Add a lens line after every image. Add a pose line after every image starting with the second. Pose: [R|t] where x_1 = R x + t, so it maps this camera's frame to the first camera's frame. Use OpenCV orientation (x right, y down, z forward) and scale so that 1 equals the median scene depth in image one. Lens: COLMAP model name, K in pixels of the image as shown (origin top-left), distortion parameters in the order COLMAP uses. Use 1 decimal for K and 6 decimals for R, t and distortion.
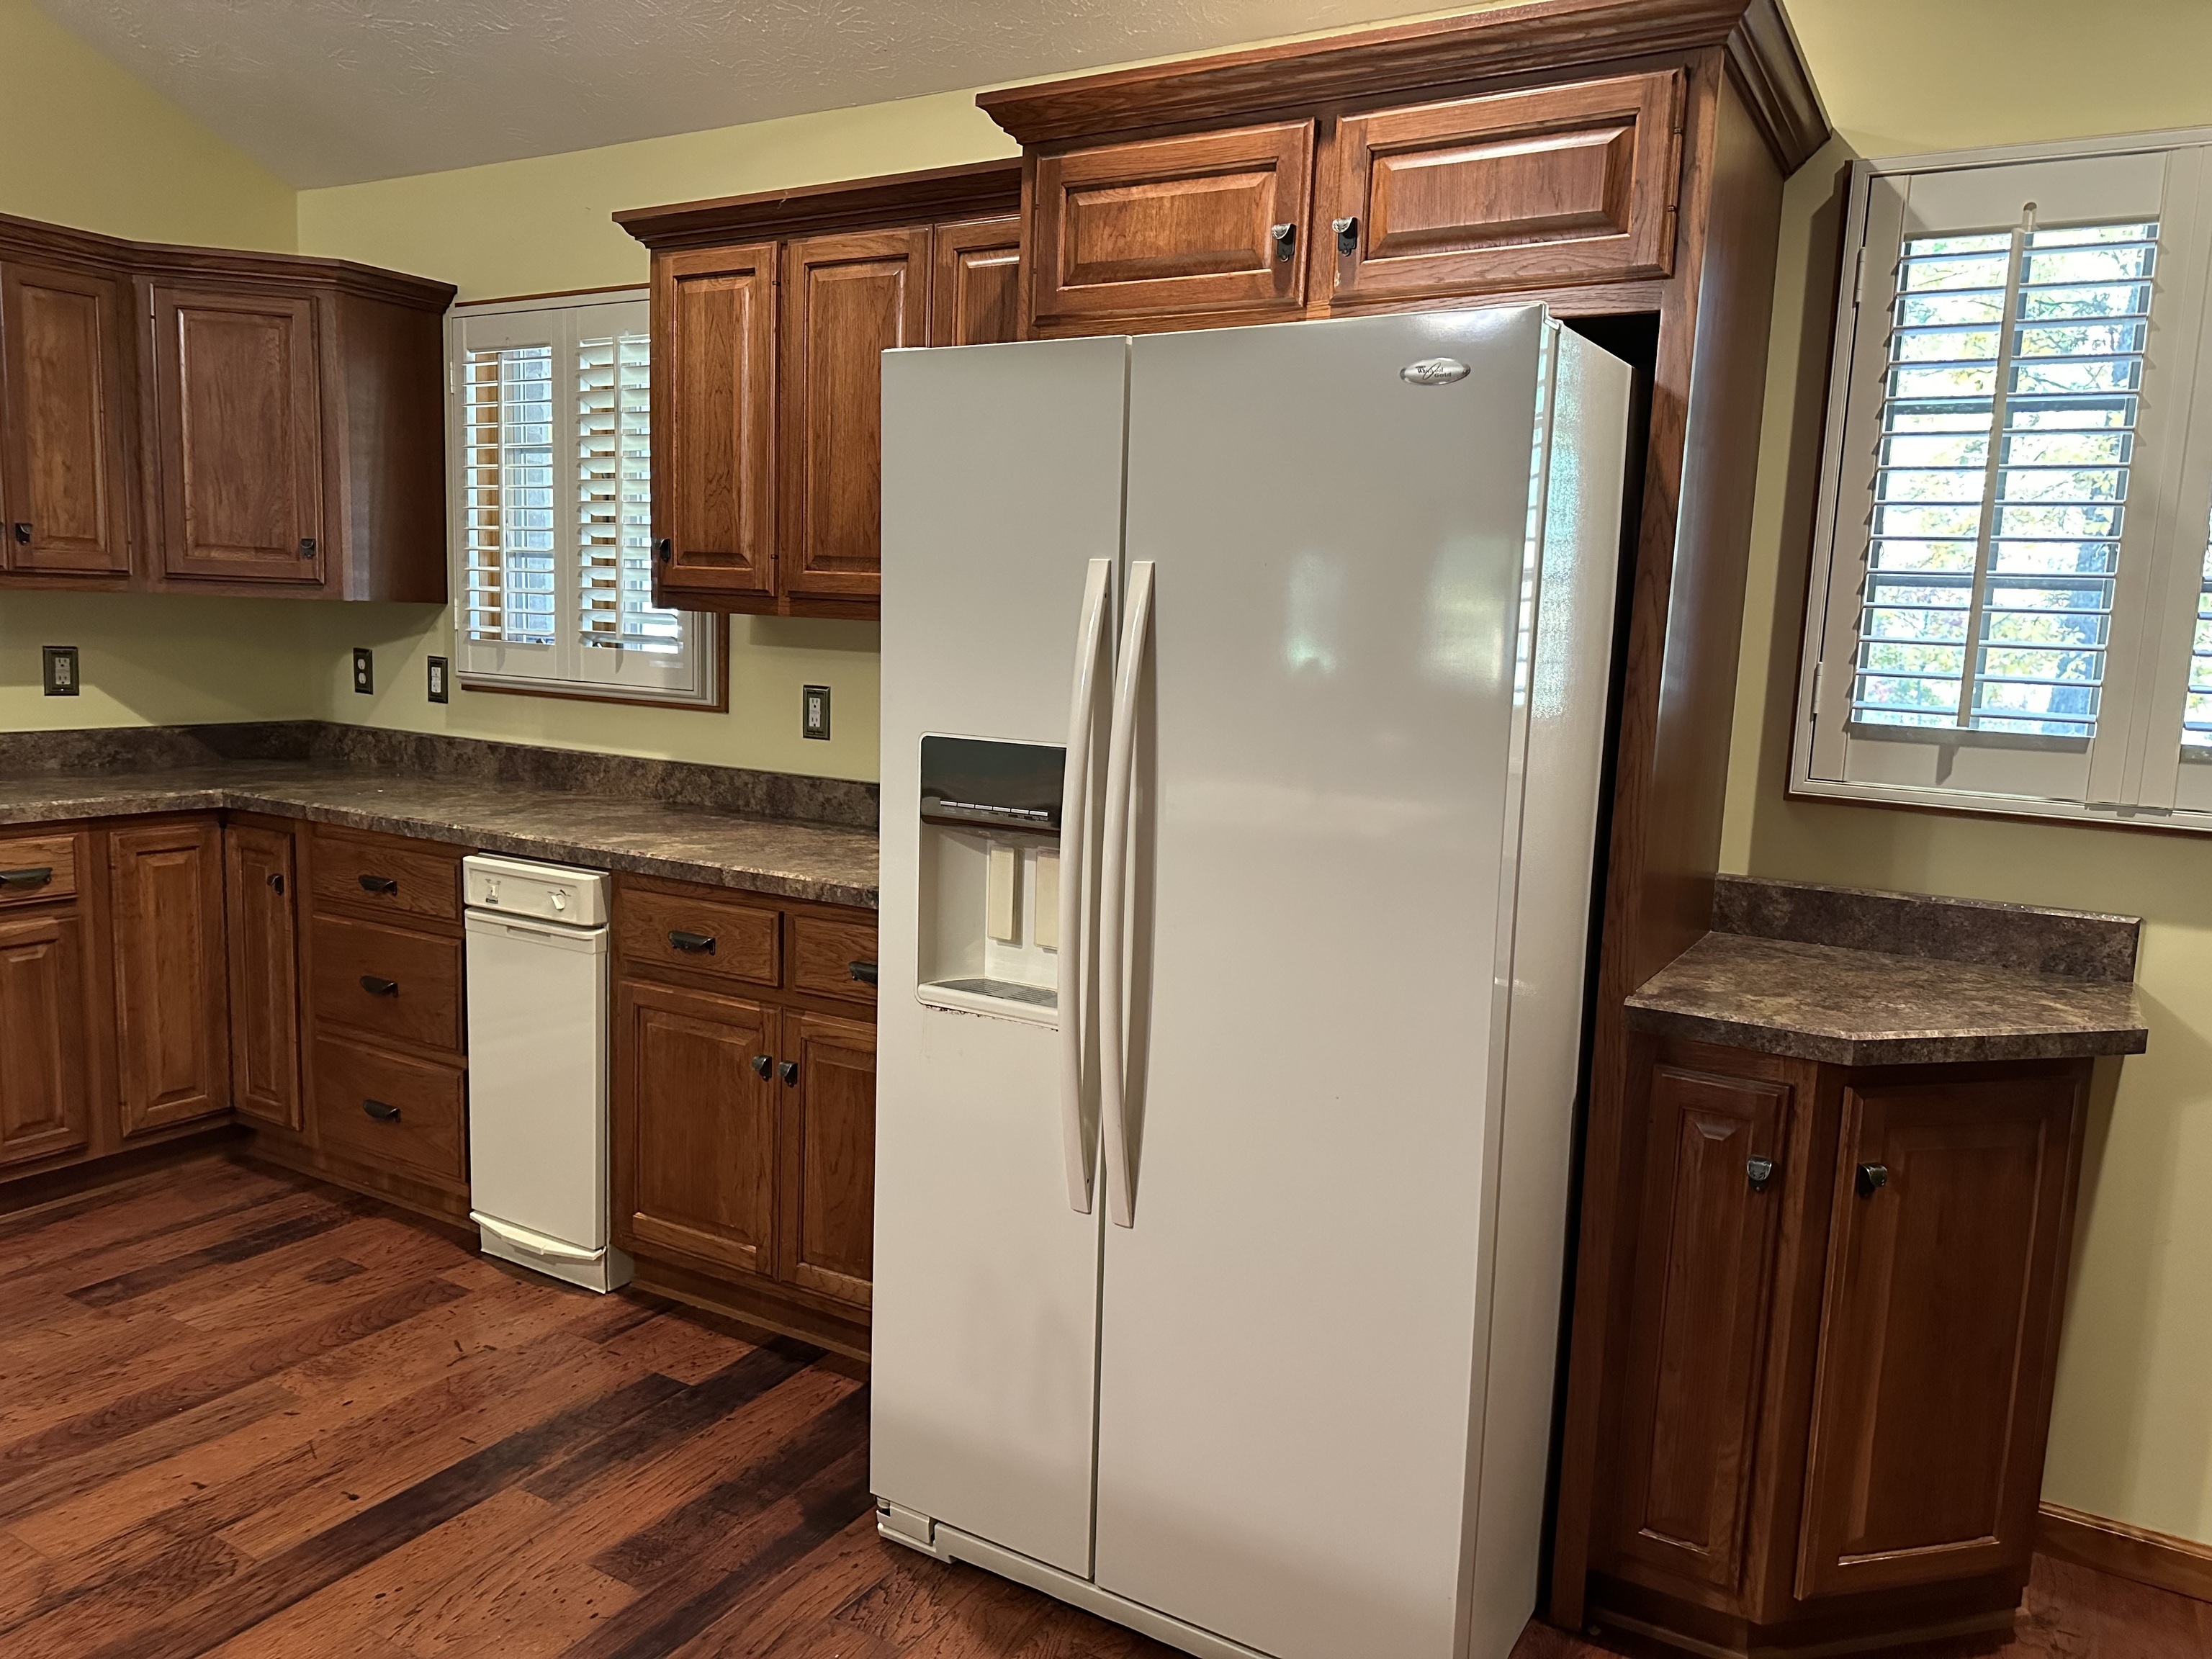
lens RADIAL K [[1551.2, 0, 1100.1], [0, 1551.2, 839.6], [0, 0, 1]] dist [0.109449, -0.168611]
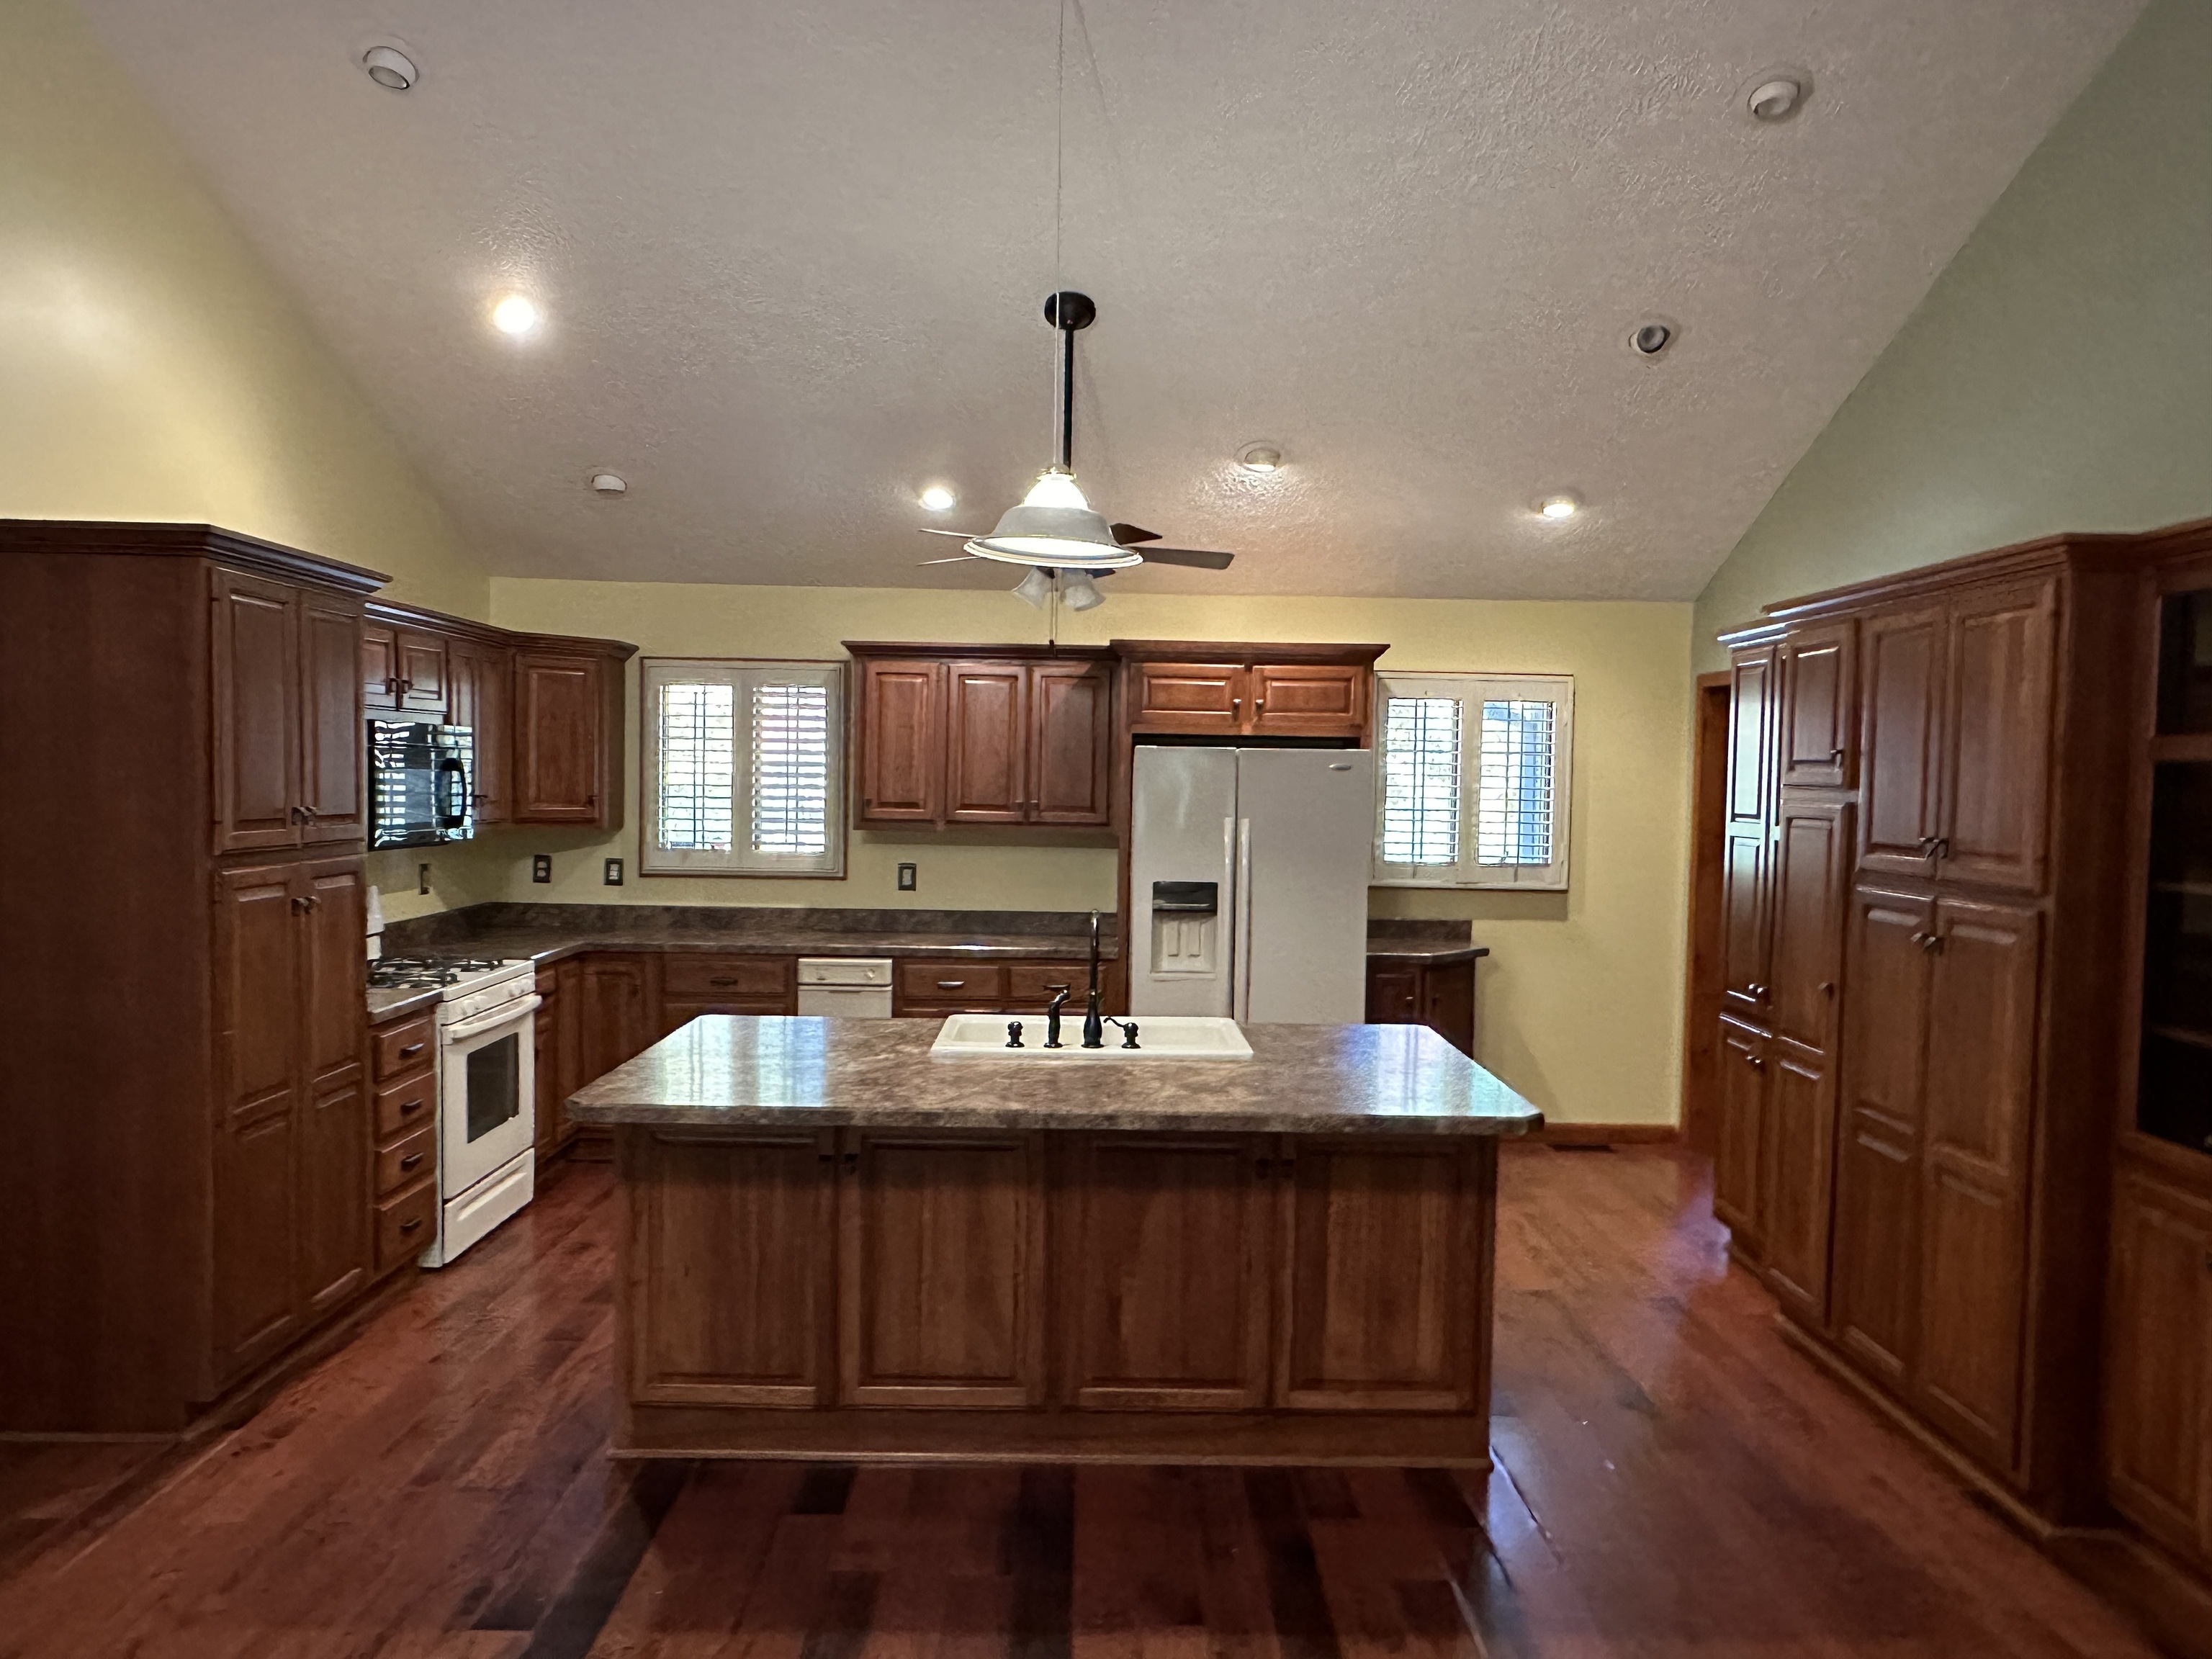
lens RADIAL K [[1548.4, 0, 1106.0], [0, 1548.4, 829.5], [0, 0, 1]] dist [-0.003092, -0.000384]
pose [[0.855592, -0.040901, 0.516032, -0.971902], [0.087531, 0.993950, -0.066348, 0.010014], [-0.510197, 0.101935, 0.853996, -0.798540]]
